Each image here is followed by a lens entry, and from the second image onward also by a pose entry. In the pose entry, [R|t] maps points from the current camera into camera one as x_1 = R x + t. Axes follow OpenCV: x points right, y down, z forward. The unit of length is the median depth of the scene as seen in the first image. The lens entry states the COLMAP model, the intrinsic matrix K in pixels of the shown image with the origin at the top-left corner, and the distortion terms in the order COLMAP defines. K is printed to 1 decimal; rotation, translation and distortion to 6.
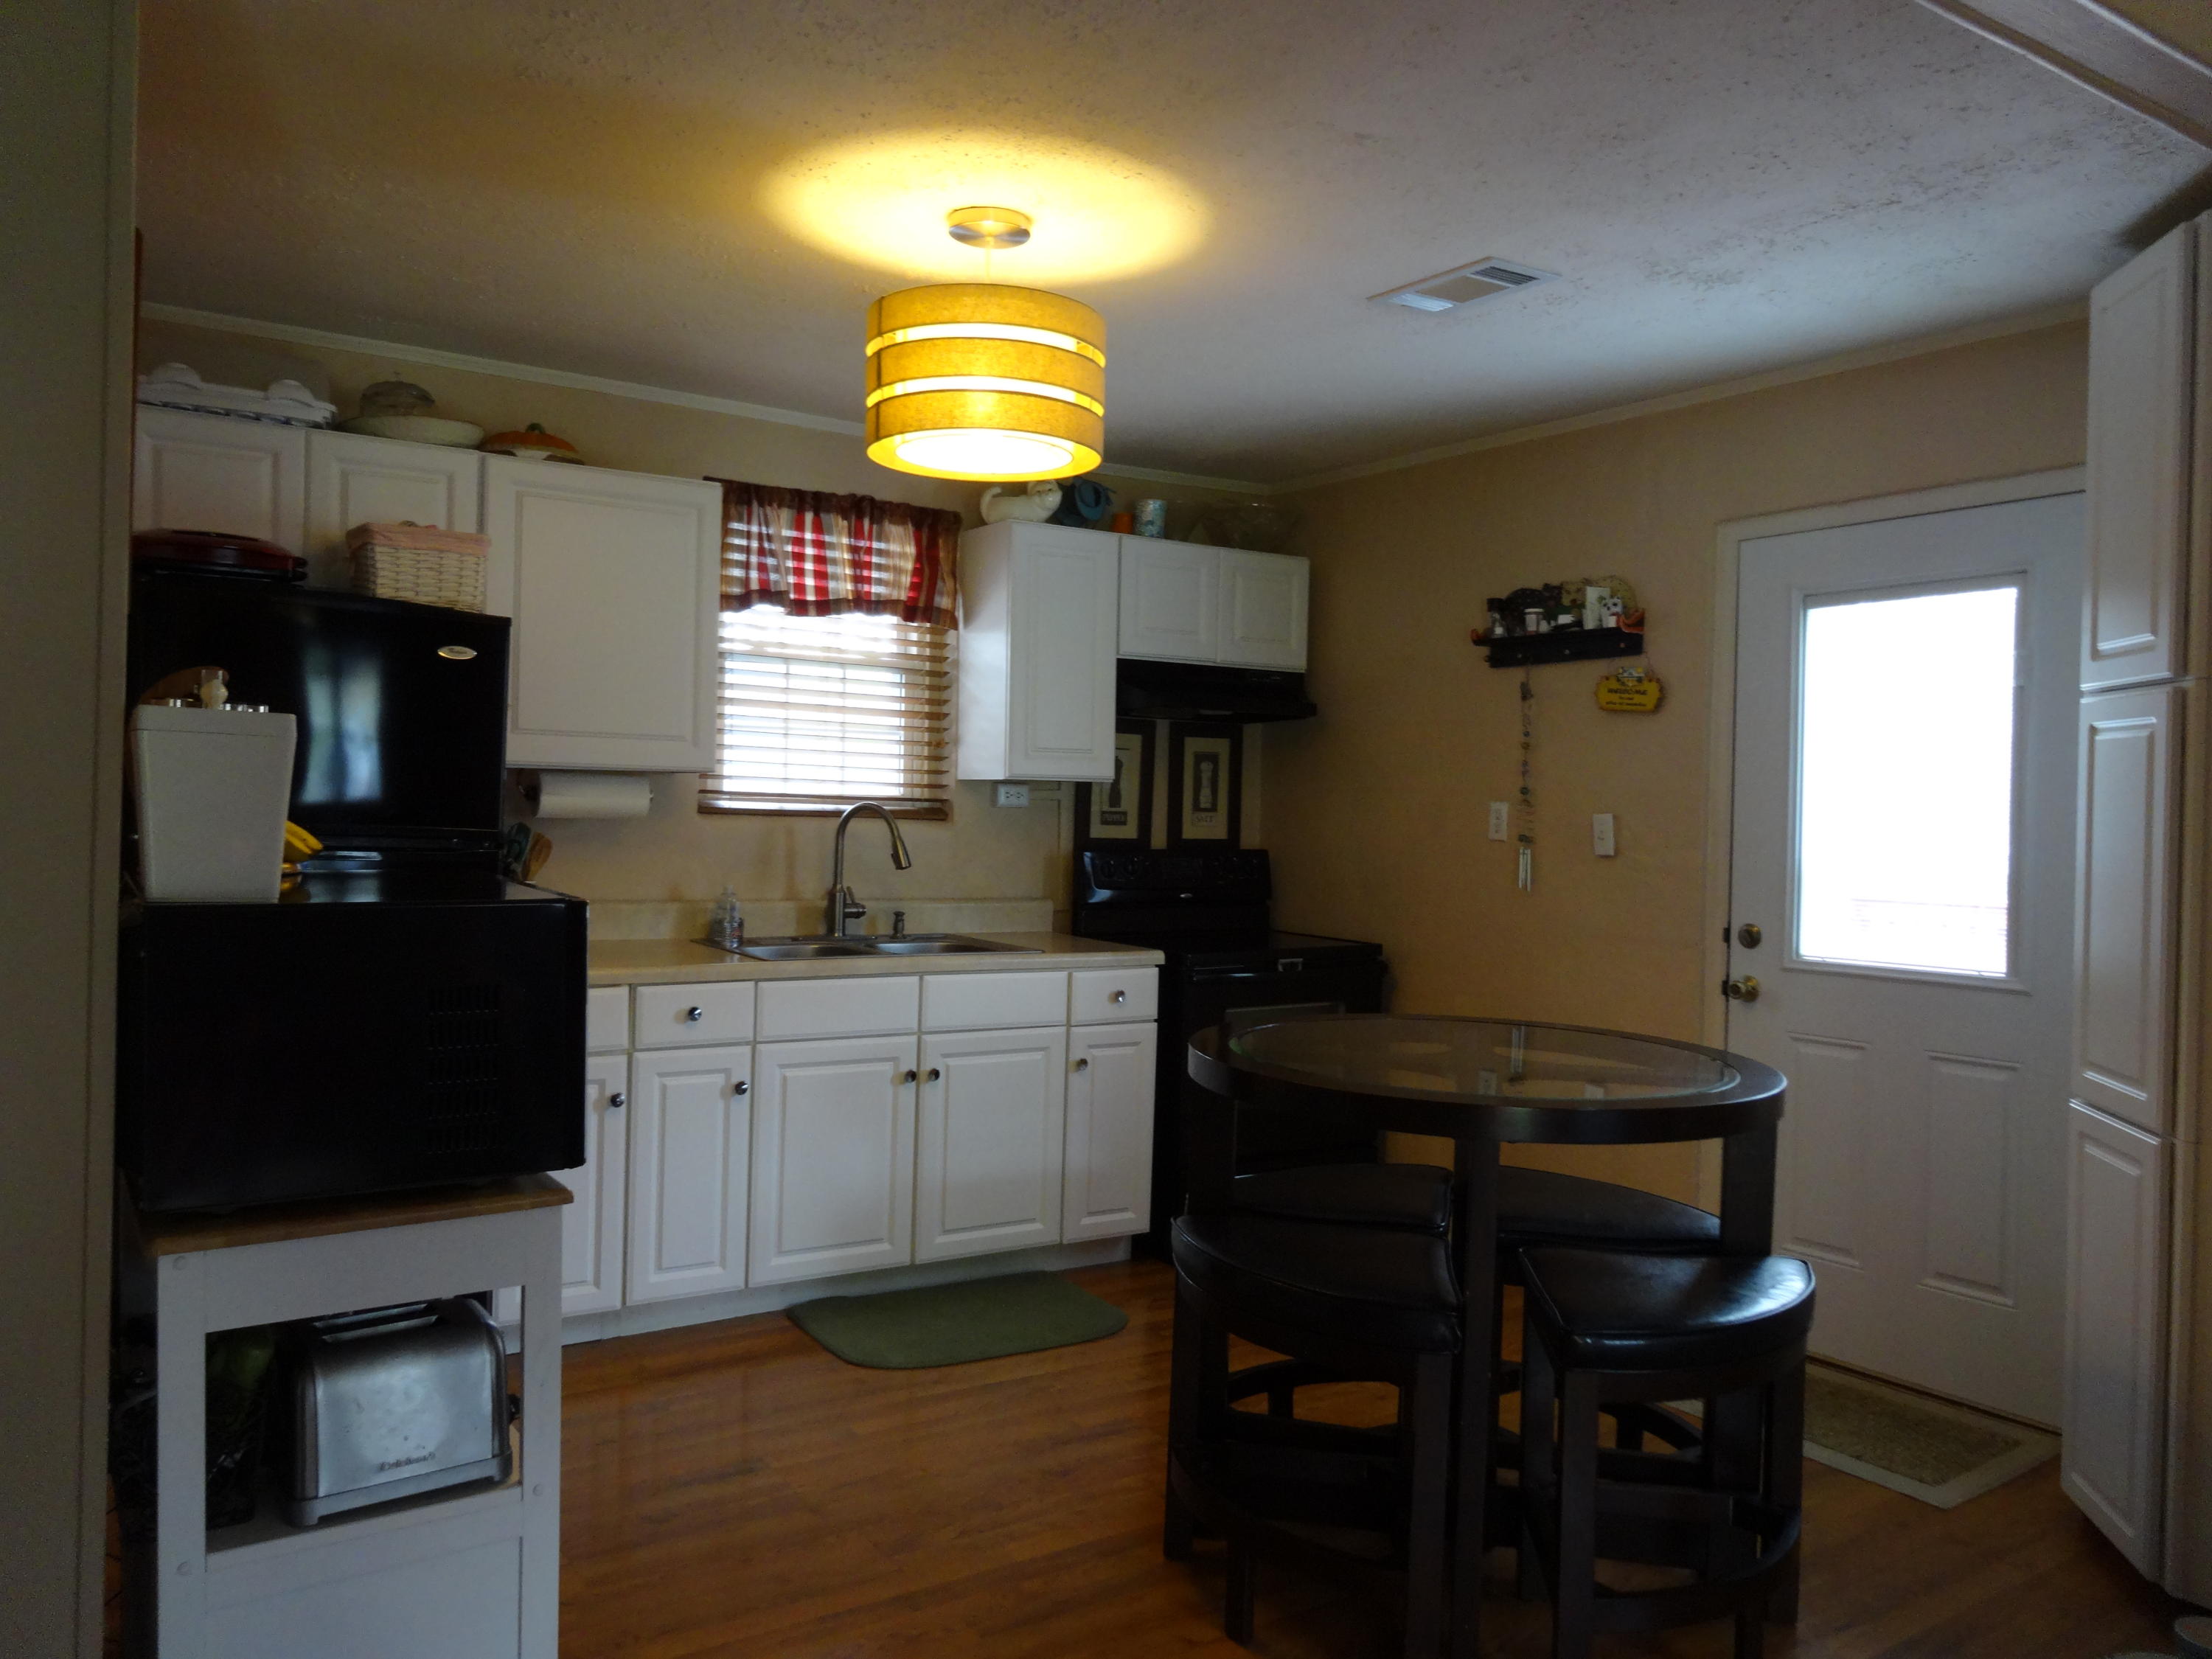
lens RADIAL K [[1639.1, 0, 1102.1], [0, 1639.1, 830.6], [0, 0, 1]] dist [-0.006936, 0.000264]
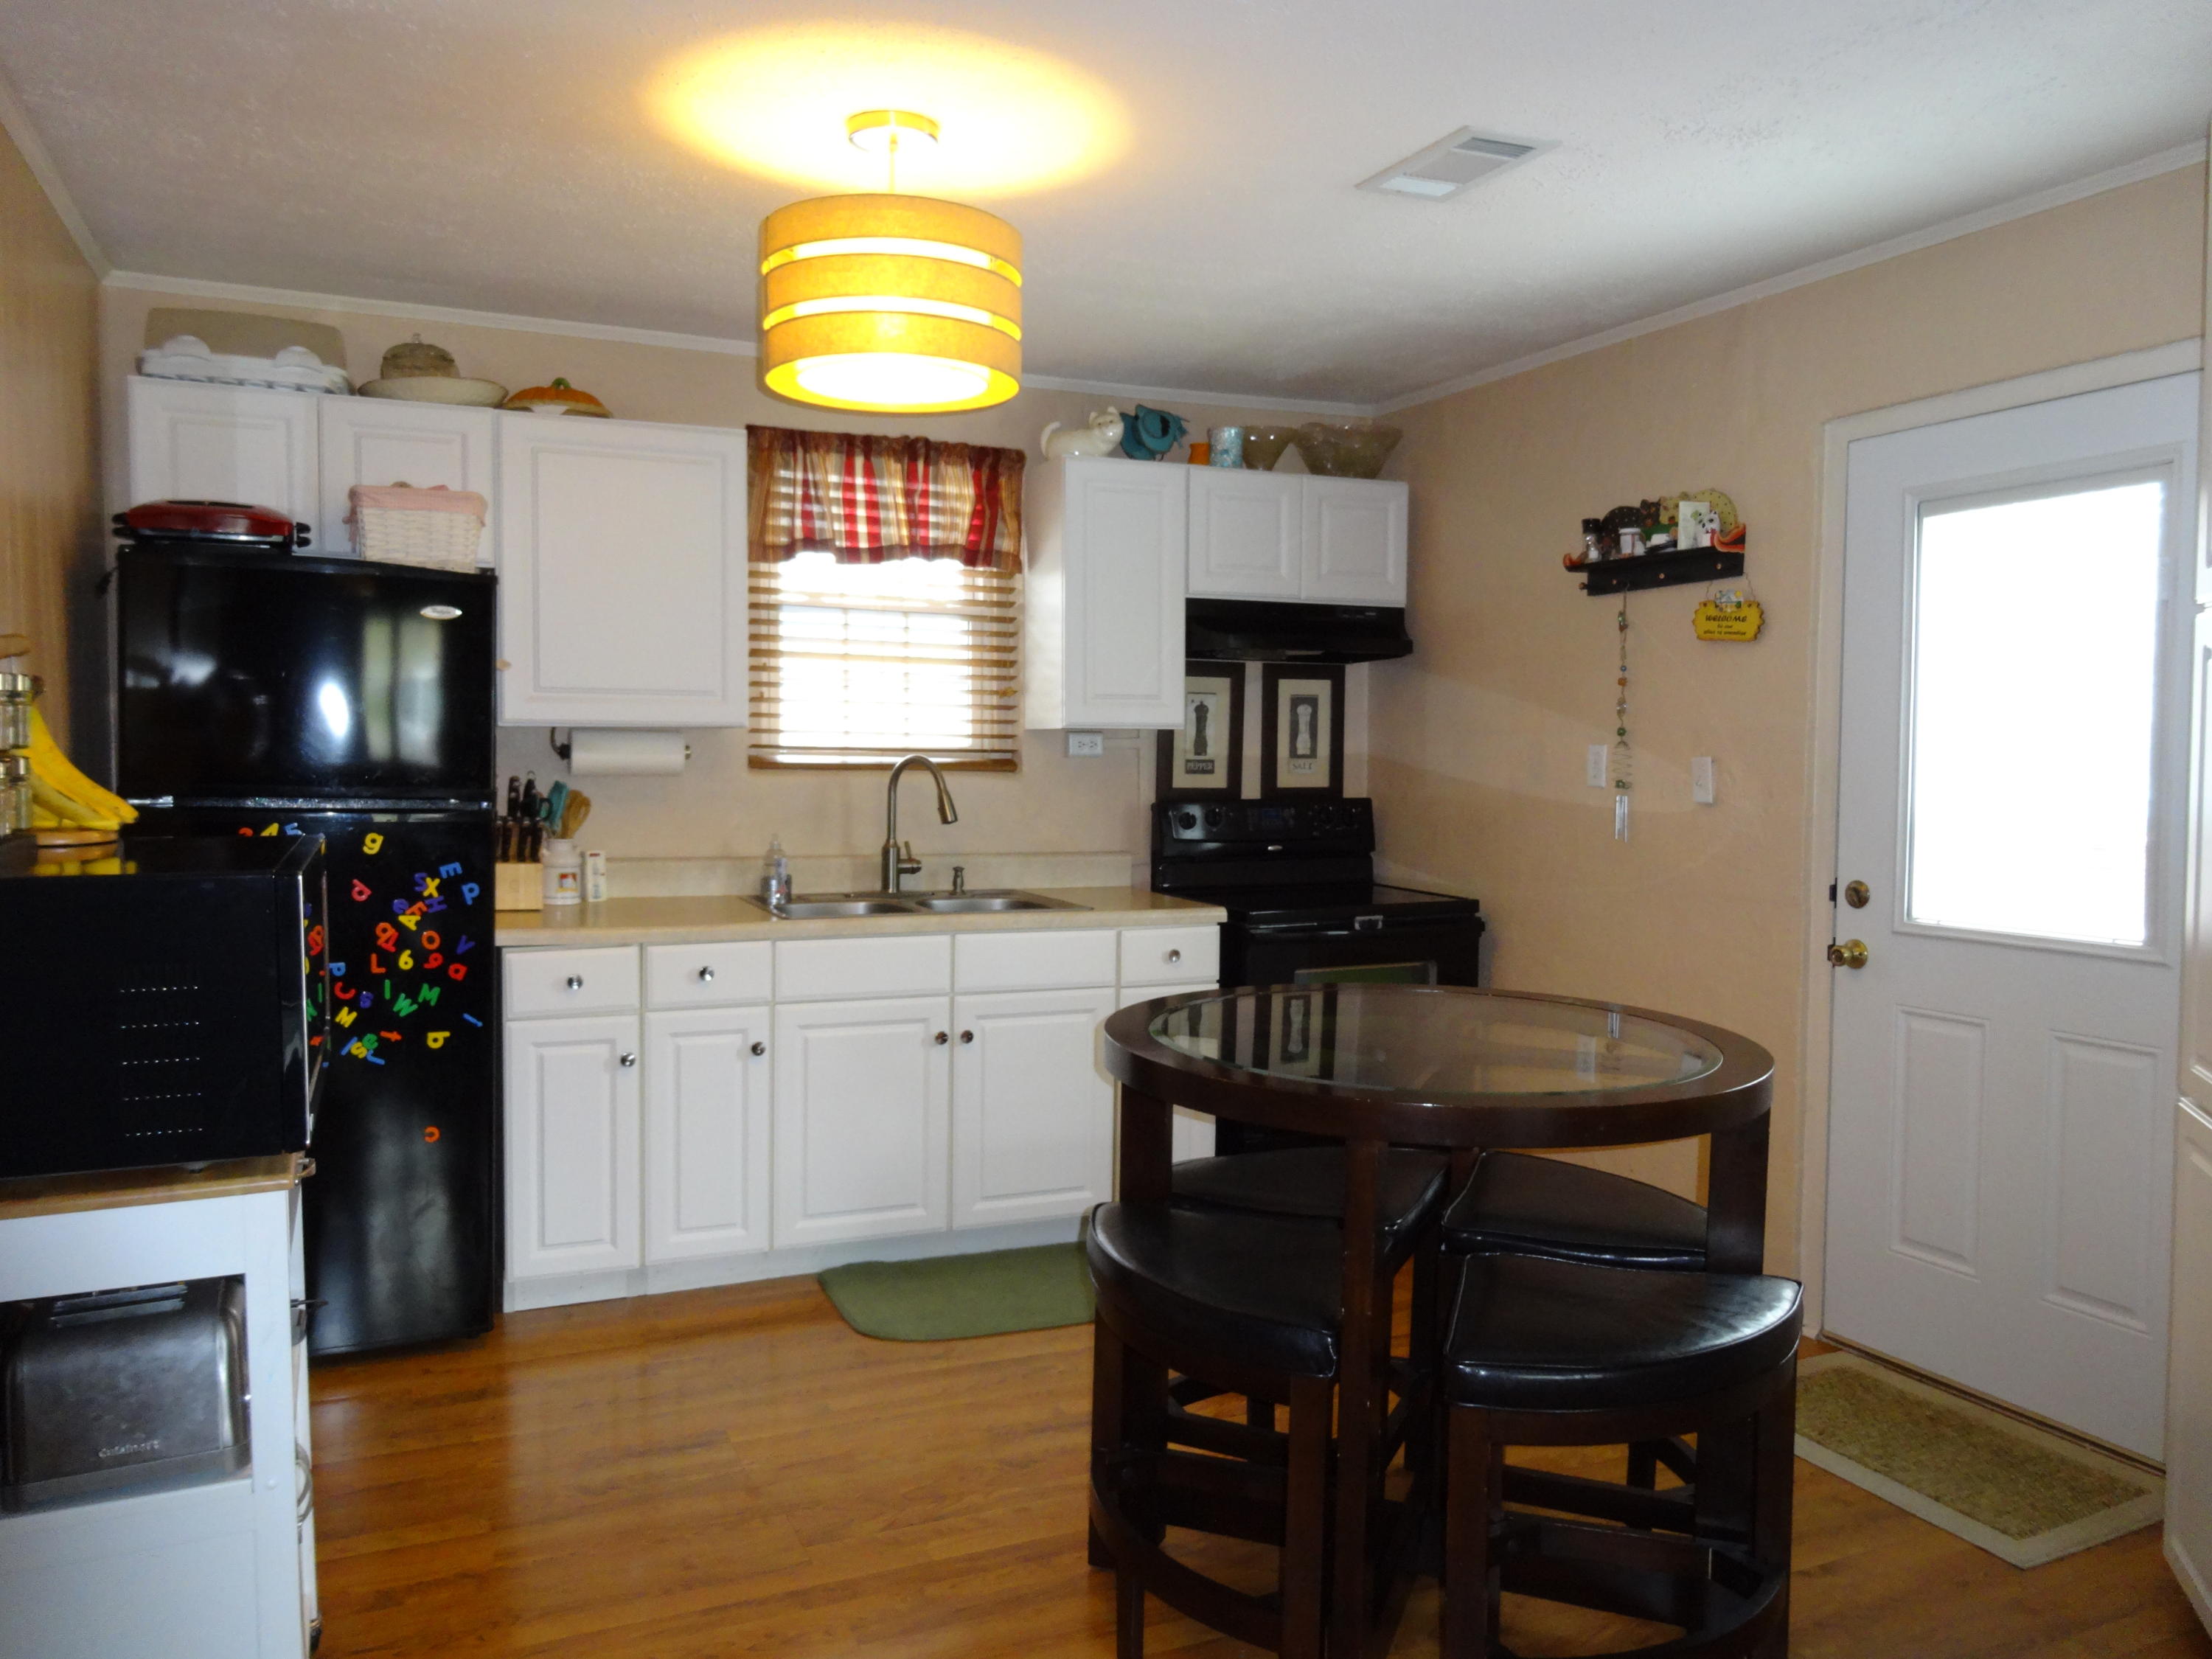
lens RADIAL K [[1639.1, 0, 1102.4], [0, 1639.1, 829.3], [0, 0, 1]] dist [-0.006936, 0.000264]
pose [[0.985779, -0.006367, -0.167928, 0.138353], [0.011945, 0.999409, 0.032231, -0.003404], [0.167624, -0.033778, 0.985272, 0.066568]]
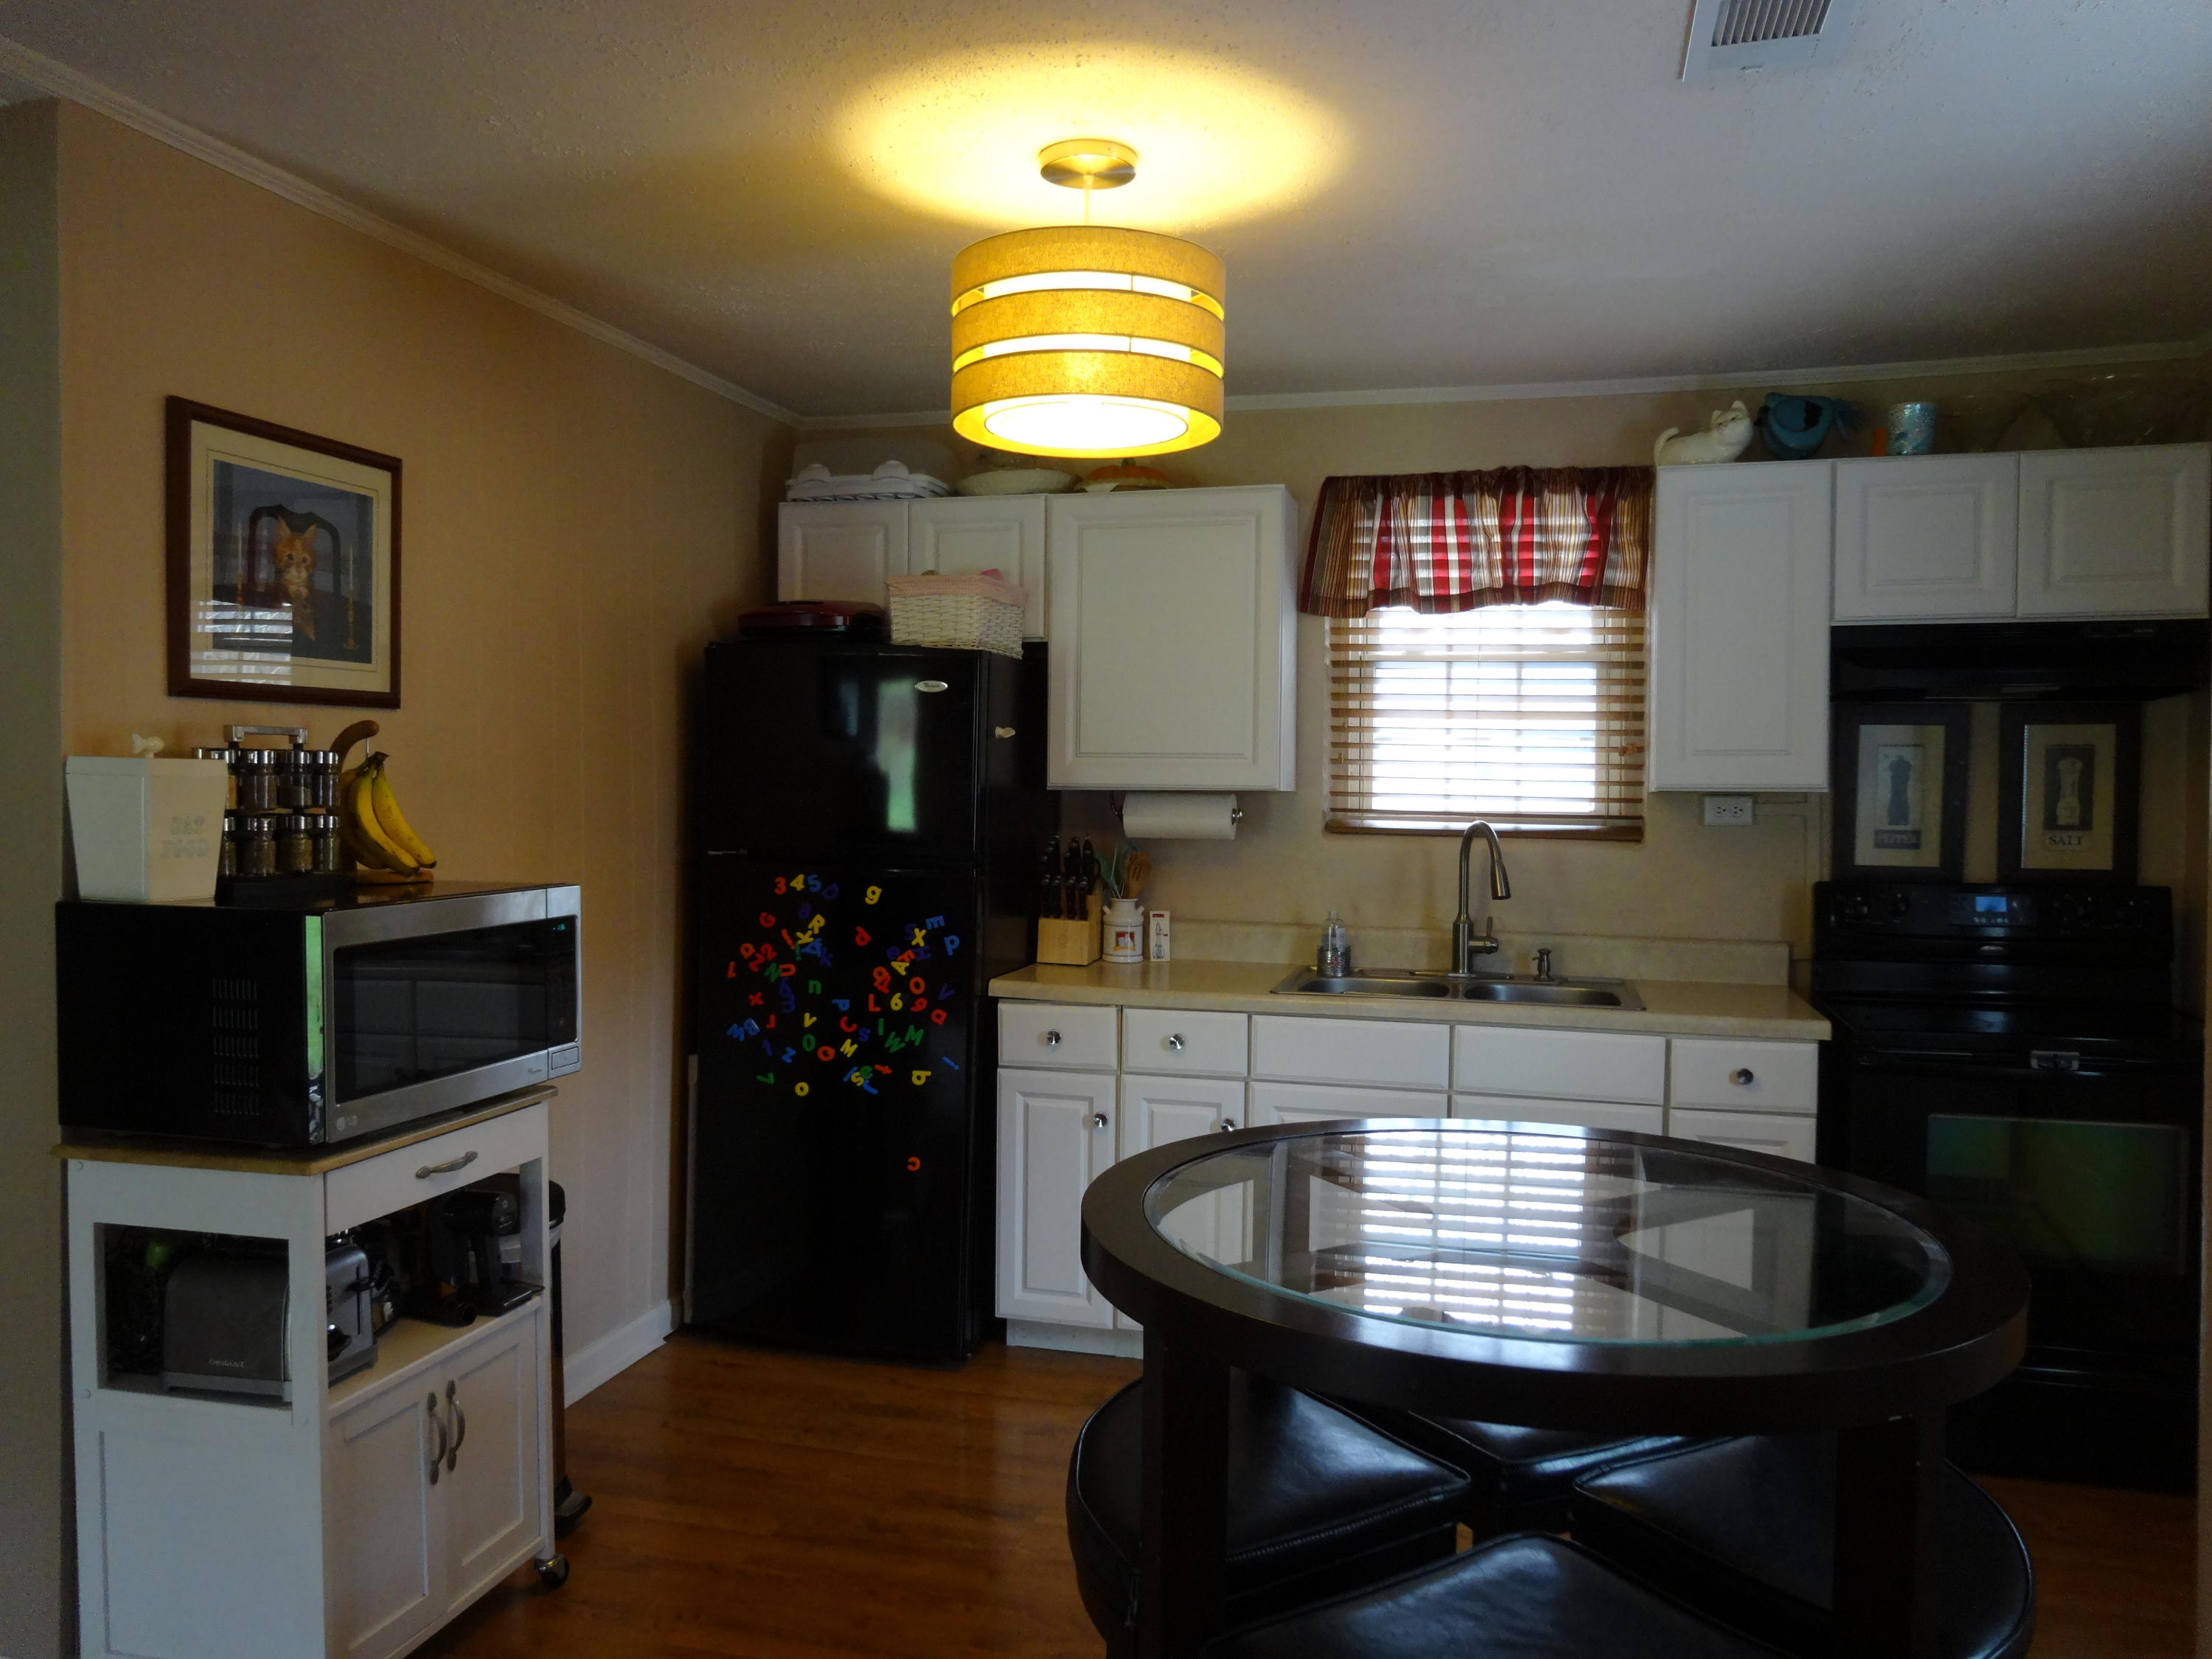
lens RADIAL K [[1639.1, 0, 1104.4], [0, 1639.1, 829.6], [0, 0, 1]] dist [-0.006936, 0.000264]
pose [[0.654622, -0.001348, -0.755955, 0.413602], [-0.007321, 0.999940, -0.008123, -0.004386], [0.755921, 0.010852, 0.654573, 0.304791]]
